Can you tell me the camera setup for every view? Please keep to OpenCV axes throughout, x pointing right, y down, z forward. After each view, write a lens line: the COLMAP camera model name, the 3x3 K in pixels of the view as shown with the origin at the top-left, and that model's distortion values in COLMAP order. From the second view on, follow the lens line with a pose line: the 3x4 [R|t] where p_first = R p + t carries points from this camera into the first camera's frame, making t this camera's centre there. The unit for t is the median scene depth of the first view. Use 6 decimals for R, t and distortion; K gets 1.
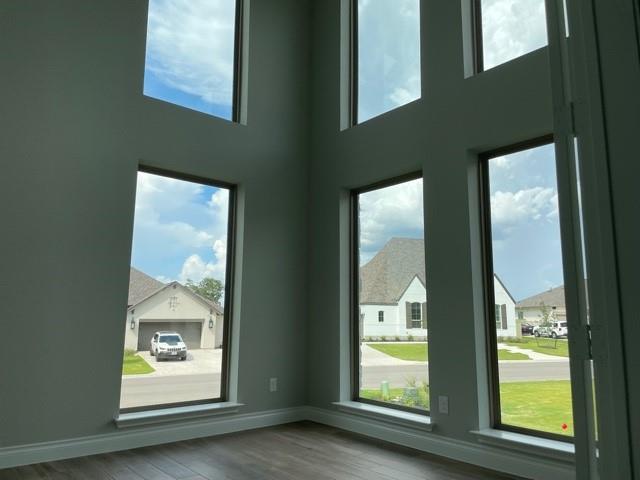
lens RADIAL K [[488.2, 0, 318.3], [0, 488.2, 235.5], [0, 0, 1]] dist [0.076767, -0.100361]
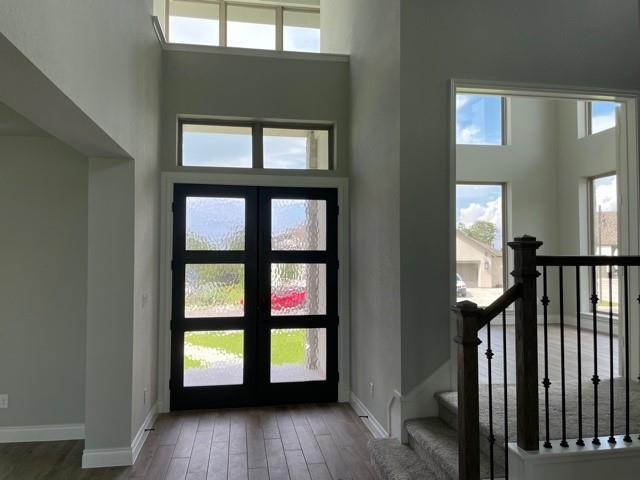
lens RADIAL K [[488.2, 0, 319.9], [0, 488.2, 238.2], [0, 0, 1]] dist [0.076767, -0.100361]
pose [[0.860461, -0.028523, -0.508717, 0.101032], [0.090618, 0.991081, 0.097706, -0.104910], [0.501393, -0.130171, 0.855372, -0.580464]]
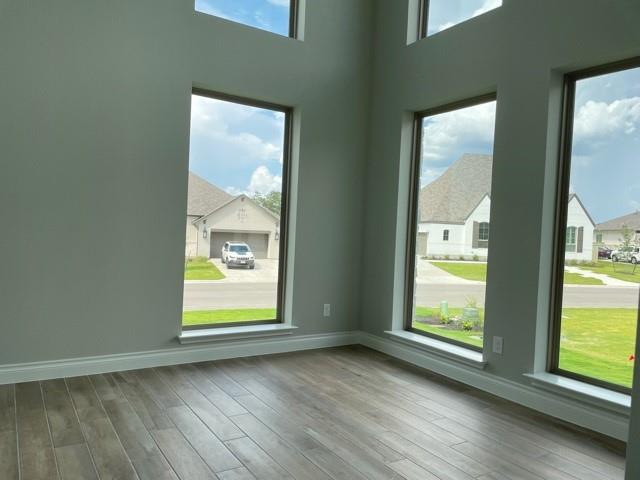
lens RADIAL K [[488.2, 0, 315.4], [0, 488.2, 238.6], [0, 0, 1]] dist [0.076767, -0.100361]
pose [[0.990061, 0.038806, -0.135180, 0.012110], [-0.013800, 0.983346, 0.181220, -0.020147], [0.139962, -0.177554, 0.974108, 0.022121]]
